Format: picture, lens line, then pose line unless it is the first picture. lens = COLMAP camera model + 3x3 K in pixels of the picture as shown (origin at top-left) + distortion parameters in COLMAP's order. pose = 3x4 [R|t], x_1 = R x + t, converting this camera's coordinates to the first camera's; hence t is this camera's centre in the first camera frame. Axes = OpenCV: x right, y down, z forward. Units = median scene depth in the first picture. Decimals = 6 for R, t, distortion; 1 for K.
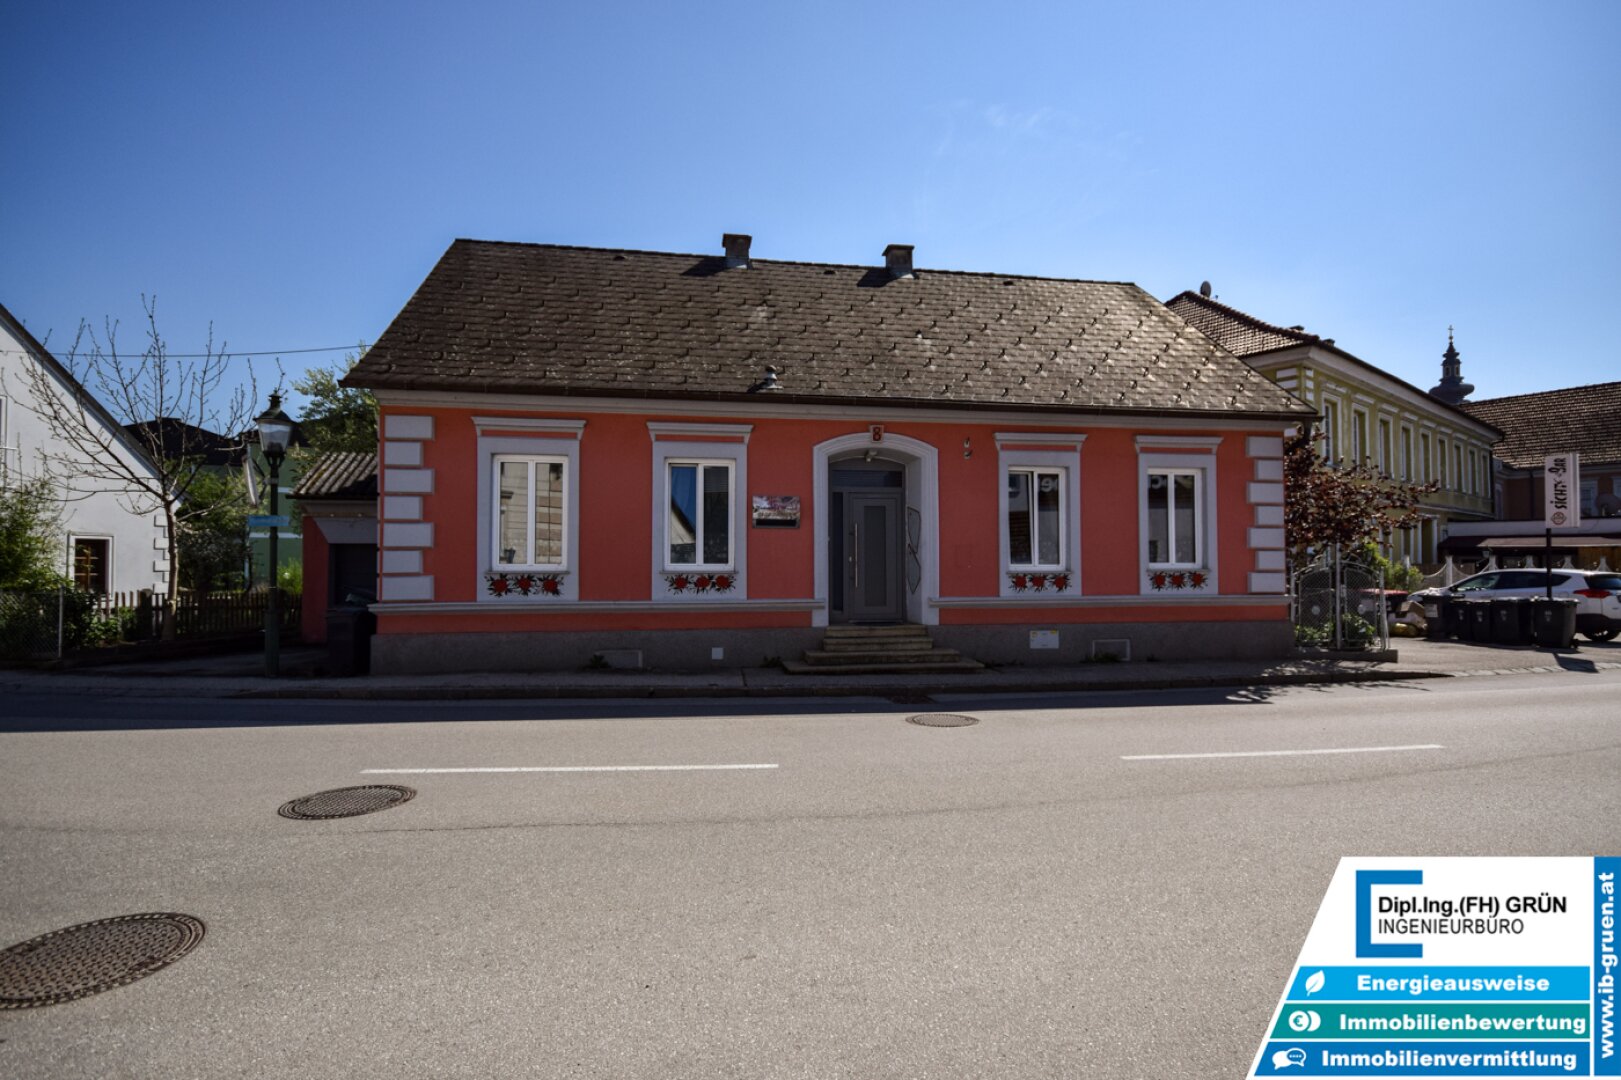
lens RADIAL K [[772.3, 0, 810.5], [0, 772.3, 540.0], [0, 0, 1]] dist [0.001707, 0.000703]
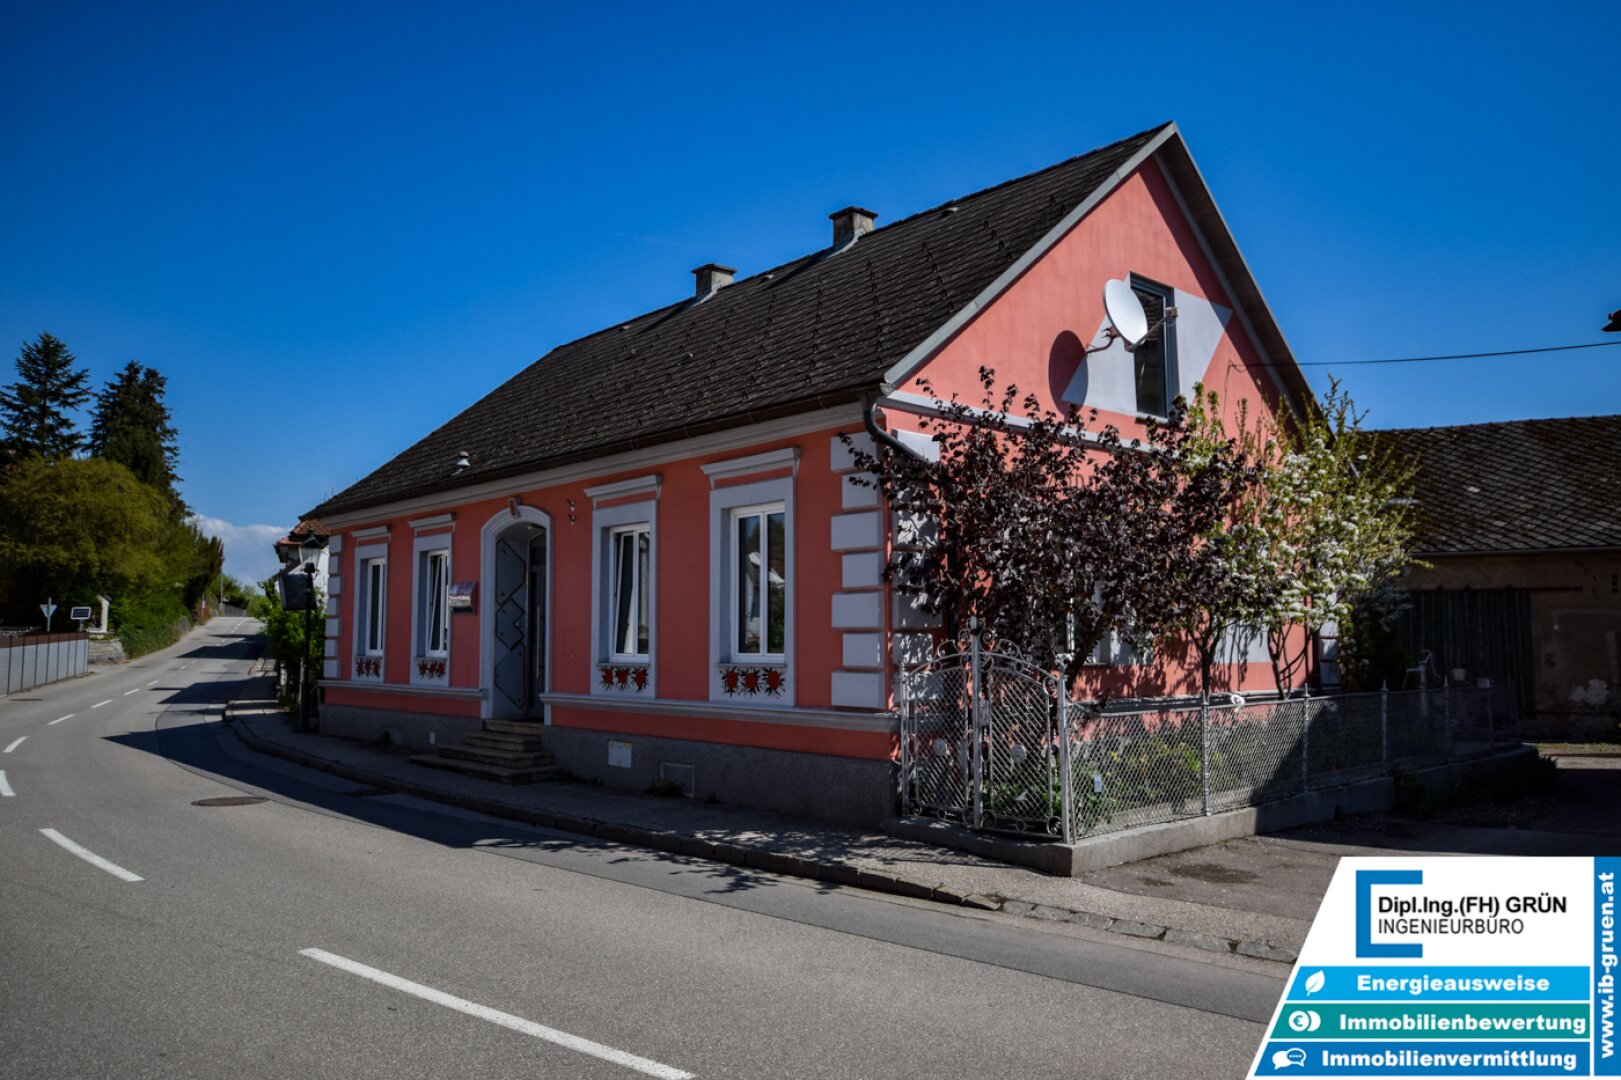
lens RADIAL K [[1126.0, 0, 810.5], [0, 1126.0, 540.0], [0, 0, 1]] dist [-0.000052, 0.000666]
pose [[0.553488, -0.074485, -0.829520, 1.320804], [0.028824, 0.997109, -0.070301, 0.003084], [0.832358, 0.015000, 0.554035, 0.539979]]
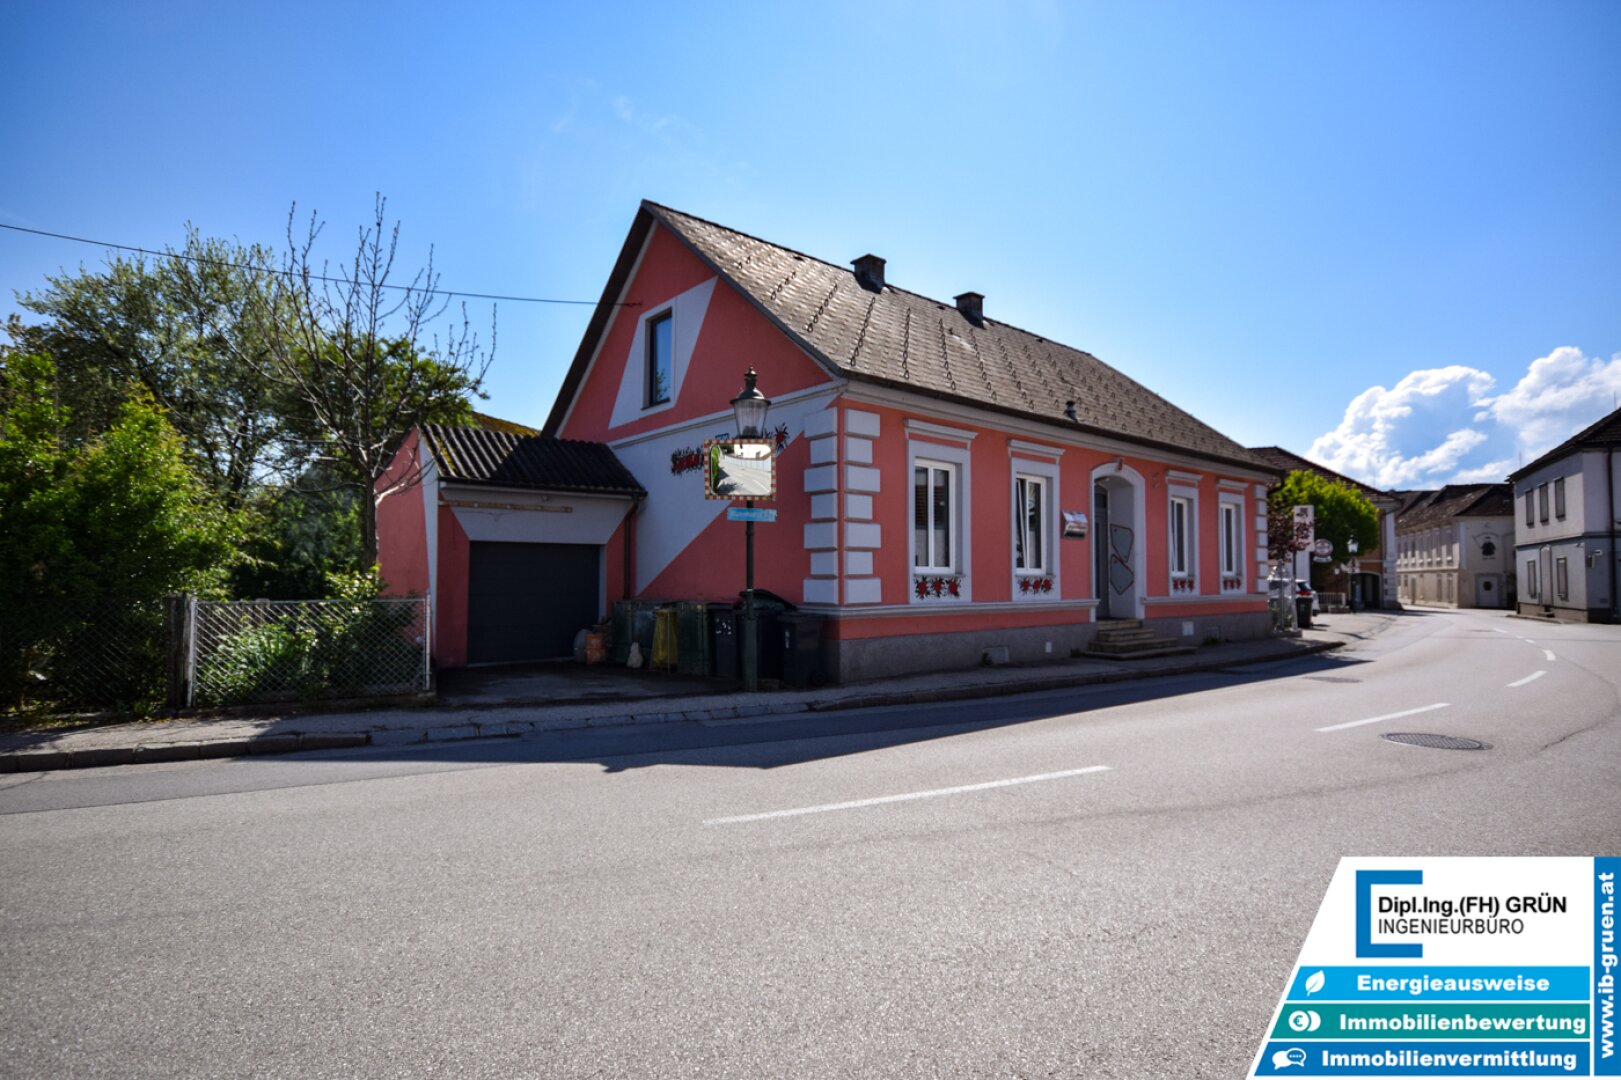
lens RADIAL K [[795.9, 0, 810.5], [0, 795.9, 540.0], [0, 0, 1]] dist [0.001144, 0.000194]
pose [[0.857161, 0.027339, 0.514323, -0.952150], [-0.018998, 0.999589, -0.021472, 0.019127], [-0.514699, 0.008634, 0.857328, 0.161183]]
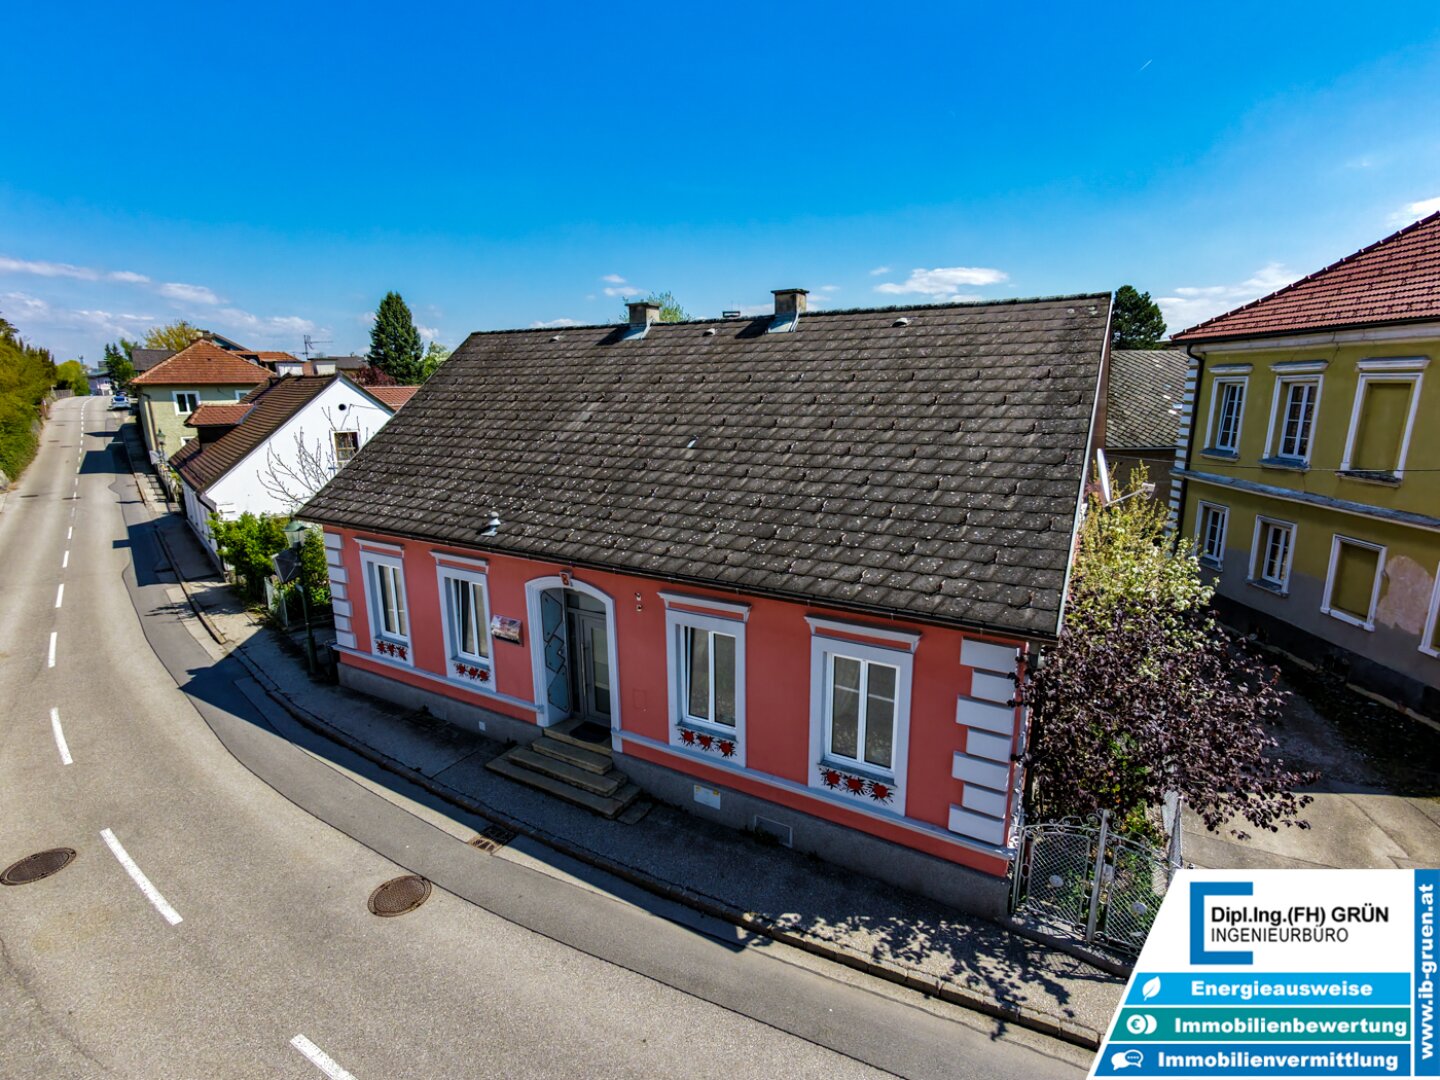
lens RADIAL K [[689.4, 0, 714.6], [0, 689.4, 534.5], [0, 0, 1]] dist [-0.001707, -0.000118]
pose [[0.768861, 0.130671, -0.625922, 0.817100], [0.027615, 0.971196, 0.236674, -0.407346], [0.638820, -0.199255, 0.743106, 0.409761]]
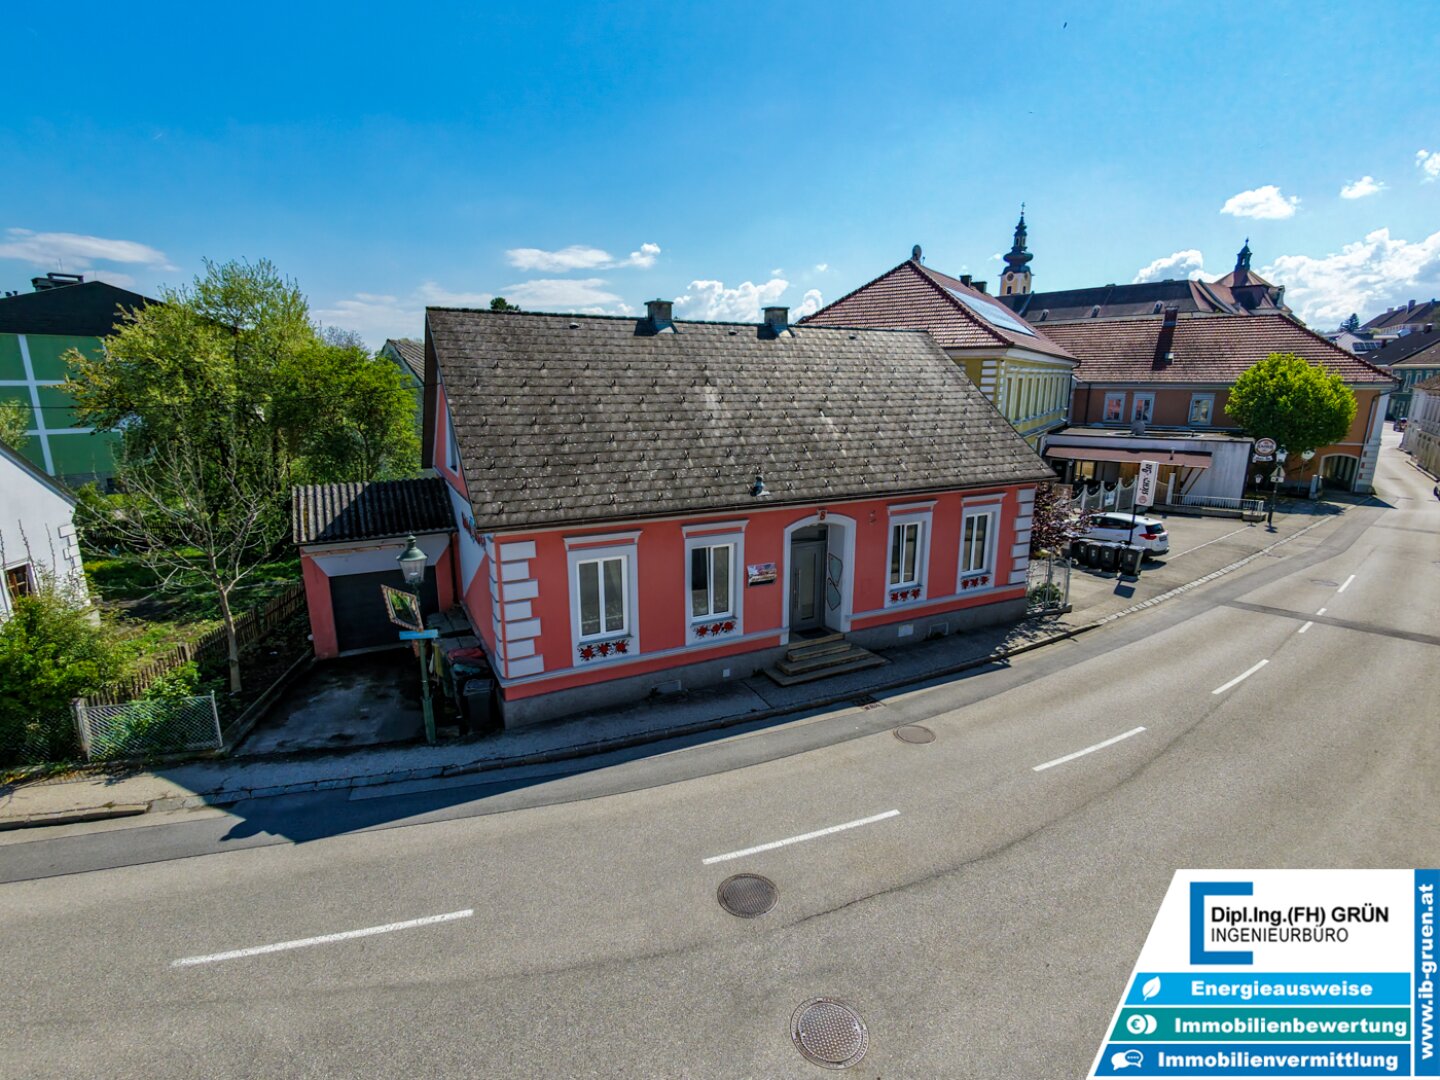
lens RADIAL K [[689.4, 0, 714.6], [0, 689.4, 534.5], [0, 0, 1]] dist [-0.001707, -0.000118]
pose [[0.951353, -0.065475, 0.301066, -0.485899], [-0.010997, 0.969320, 0.245556, -0.405367], [-0.307907, -0.236921, 0.921445, -0.143118]]
